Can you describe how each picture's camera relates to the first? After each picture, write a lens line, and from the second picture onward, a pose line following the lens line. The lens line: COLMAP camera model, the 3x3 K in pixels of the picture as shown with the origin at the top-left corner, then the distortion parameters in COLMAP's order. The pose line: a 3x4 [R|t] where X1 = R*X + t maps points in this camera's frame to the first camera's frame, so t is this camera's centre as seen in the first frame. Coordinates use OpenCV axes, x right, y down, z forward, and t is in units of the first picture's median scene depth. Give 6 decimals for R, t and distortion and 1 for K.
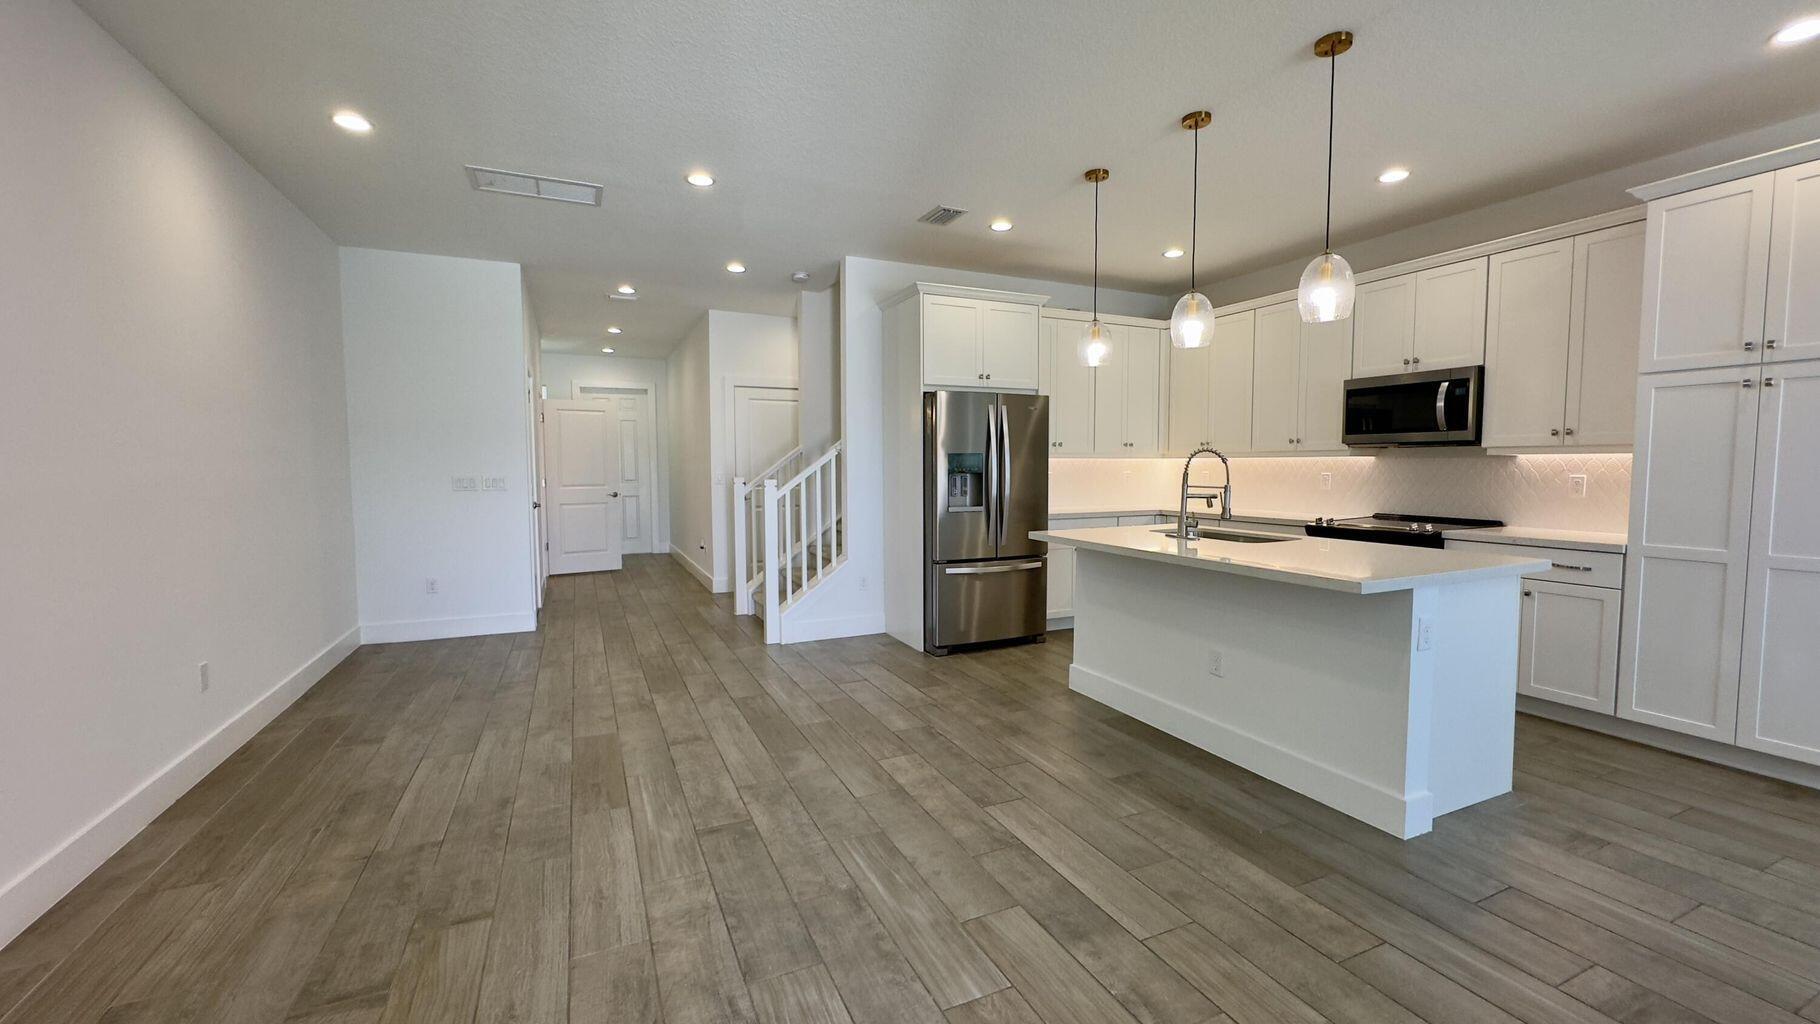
lens RADIAL K [[721.9, 0, 912.5], [0, 721.9, 513.4], [0, 0, 1]] dist [-0.006254, 0.000956]
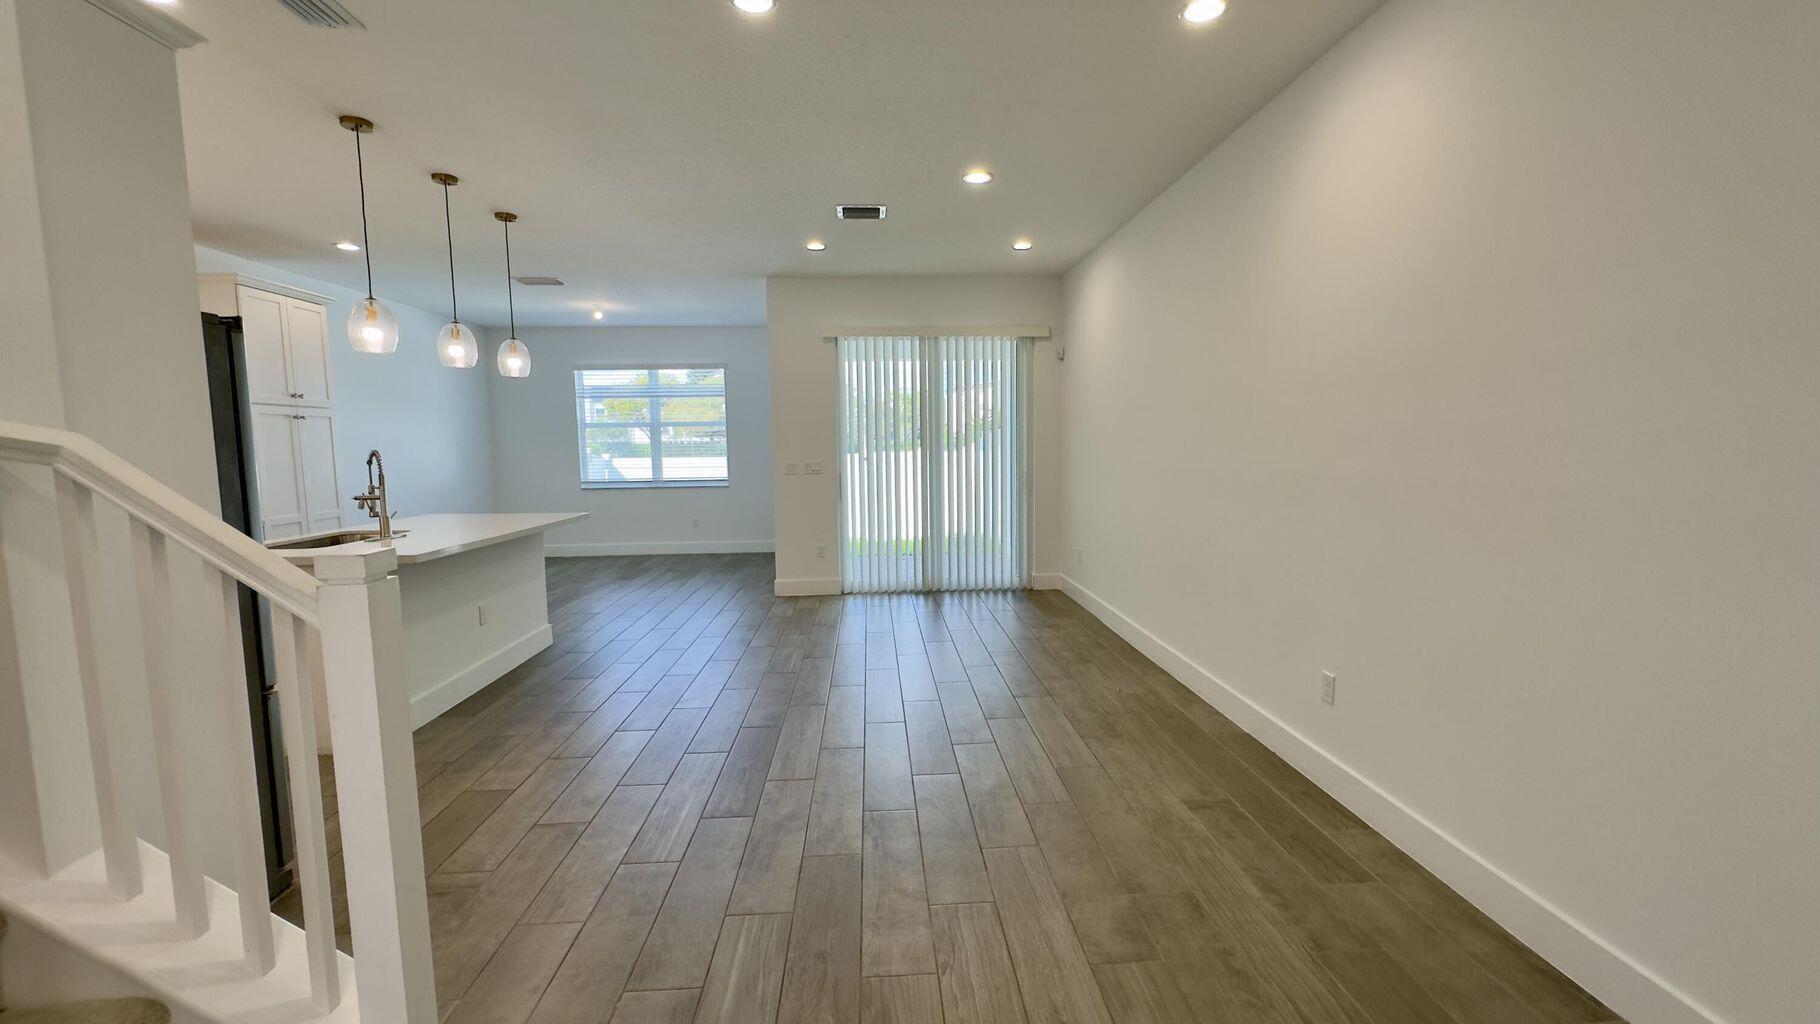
lens RADIAL K [[721.9, 0, 911.7], [0, 721.9, 509.7], [0, 0, 1]] dist [-0.006254, 0.000956]
pose [[-0.930005, -0.019230, 0.367043, -0.724575], [0.040838, 0.987041, 0.155188, -0.141859], [-0.365270, 0.159315, -0.917168, 1.754404]]
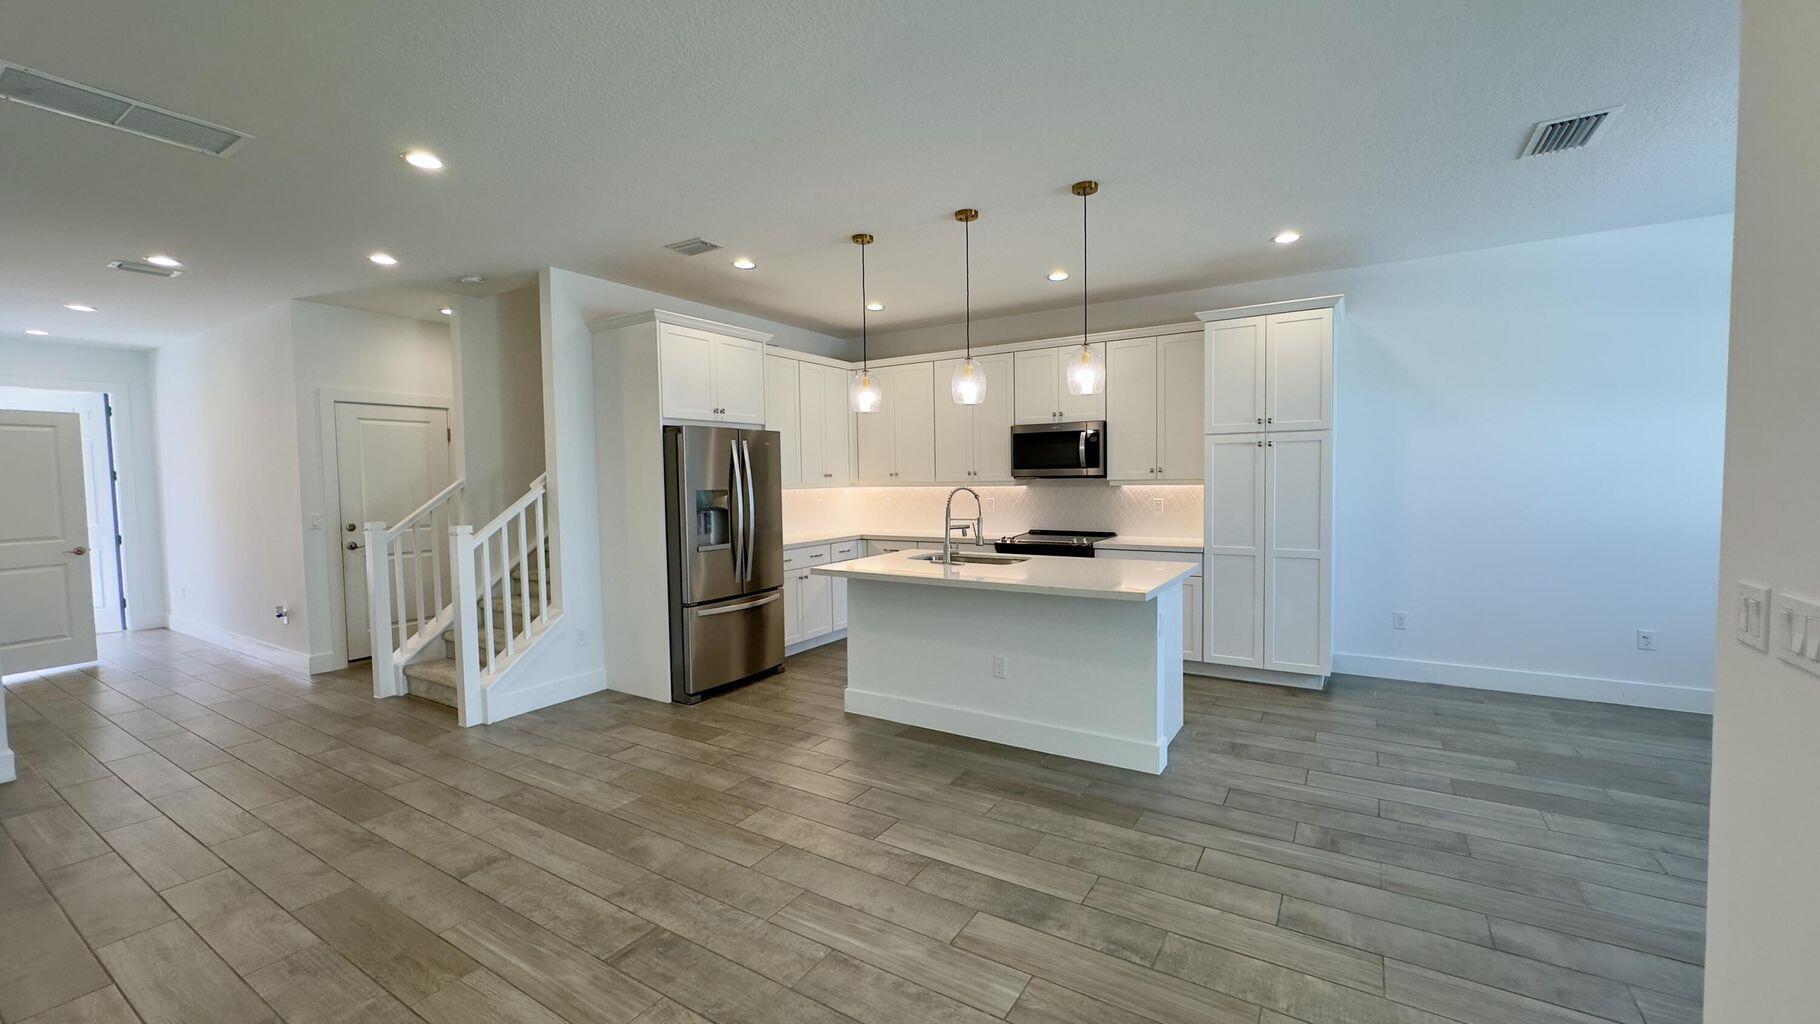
lens RADIAL K [[721.9, 0, 911.2], [0, 721.9, 513.9], [0, 0, 1]] dist [-0.006254, 0.000956]
pose [[0.838314, -0.038896, 0.543798, -0.322585], [0.050110, 0.998727, -0.005814, -0.045068], [-0.542880, 0.032124, 0.839196, 0.057826]]
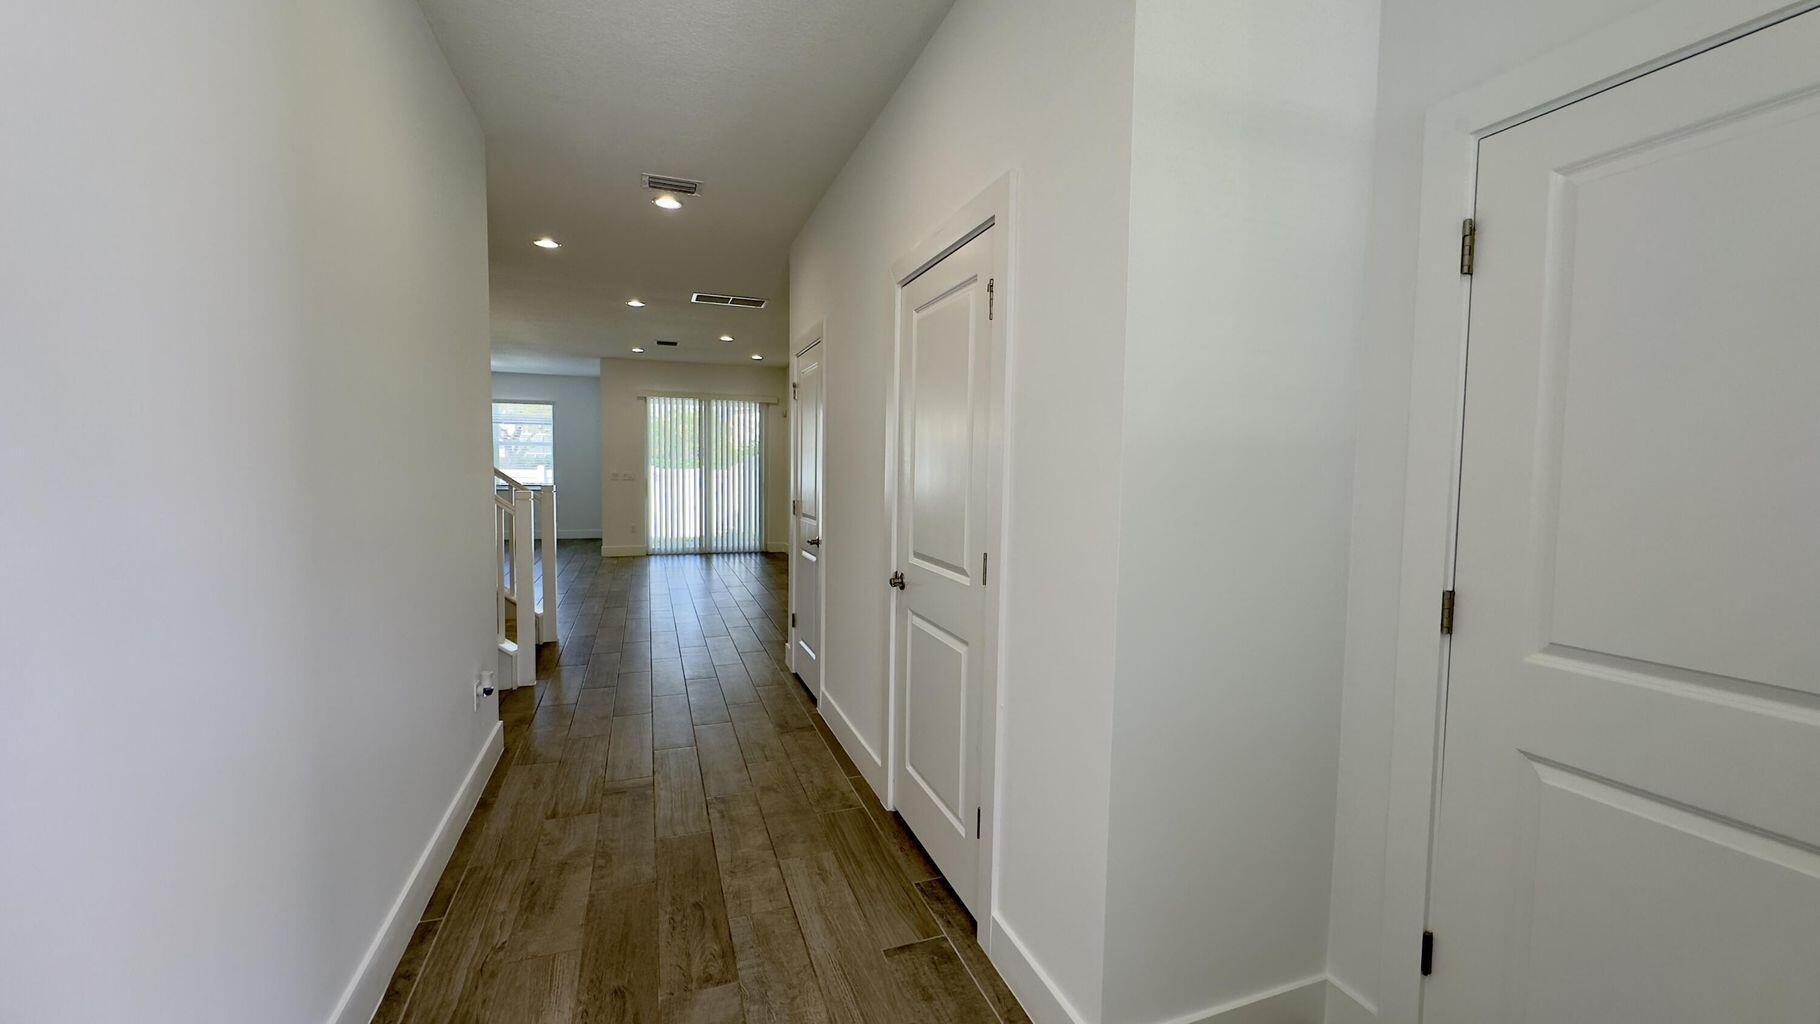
lens RADIAL K [[721.9, 0, 912.4], [0, 721.9, 519.9], [0, 0, 1]] dist [-0.006254, 0.000956]
pose [[-0.994086, -0.019335, 0.106863, -1.308530], [-0.004886, 0.990990, 0.133850, -0.197717], [-0.108488, 0.132536, -0.985223, 2.999480]]
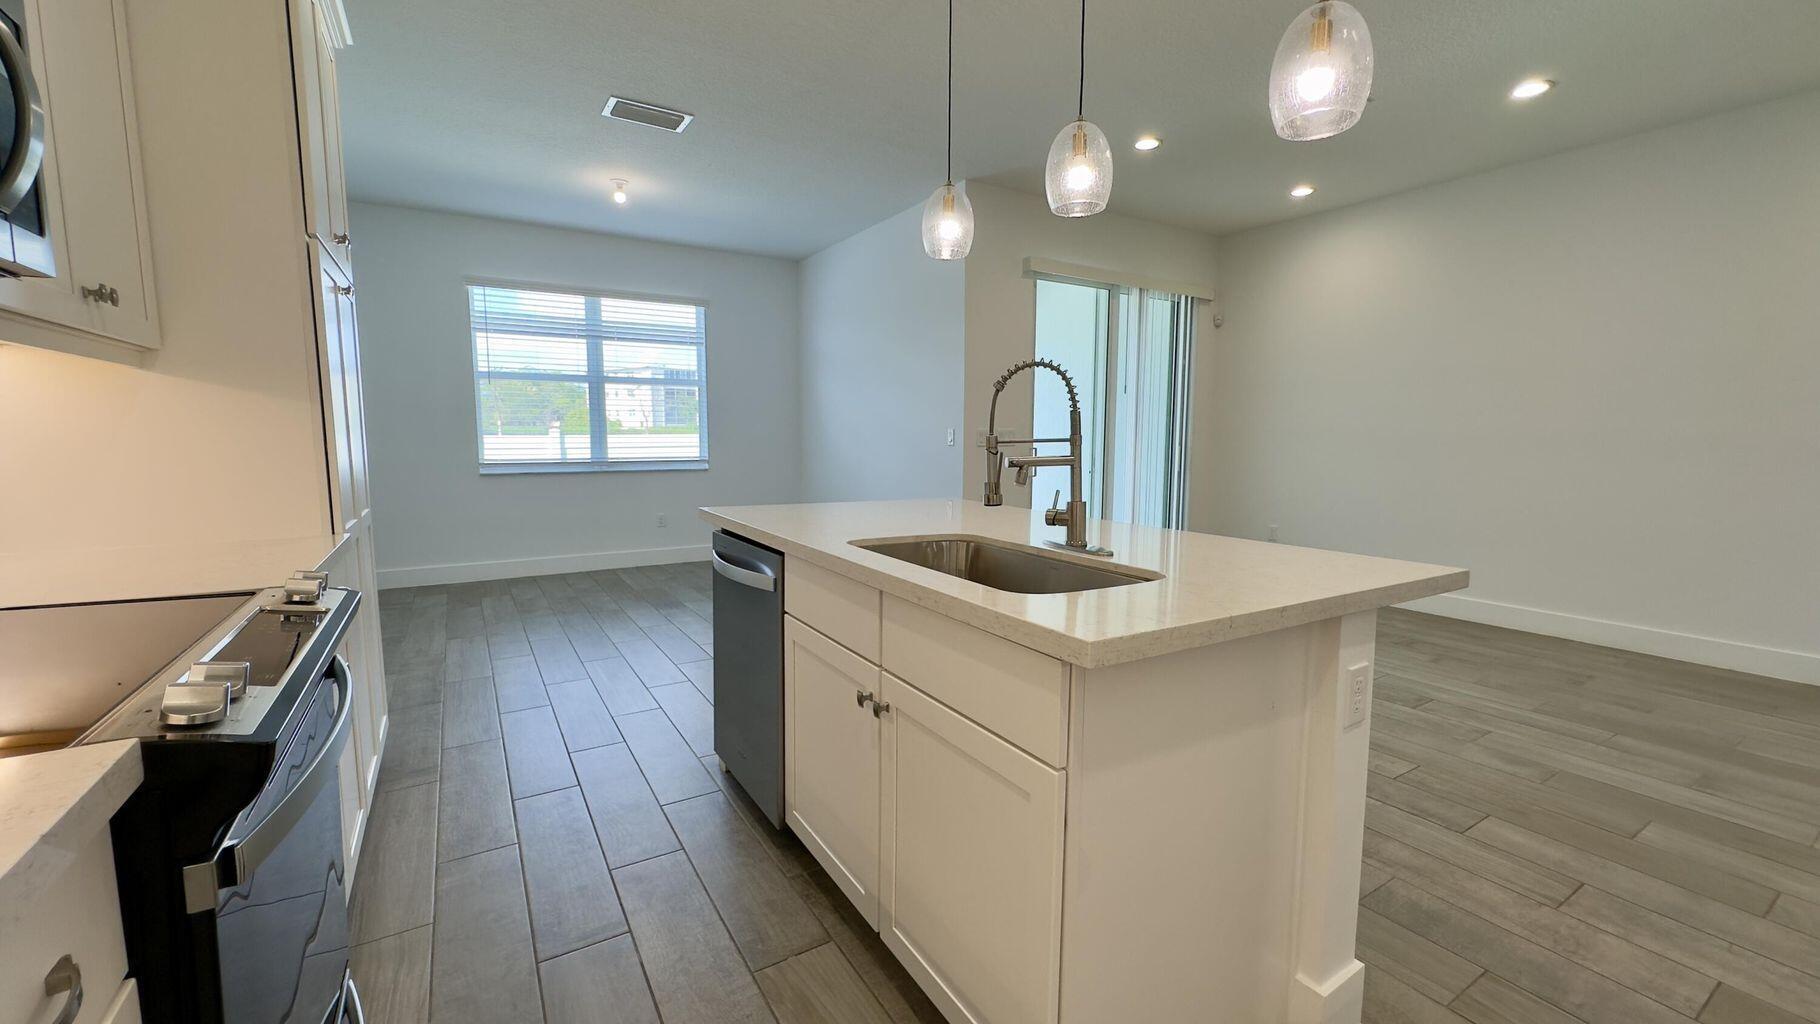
lens RADIAL K [[721.9, 0, 908.6], [0, 721.9, 508.1], [0, 0, 1]] dist [-0.006254, 0.000956]
pose [[-0.992862, 0.009549, -0.118889, 0.574043], [-0.011037, 0.985158, 0.171297, -0.077910], [0.118760, 0.171387, -0.978020, 1.538668]]
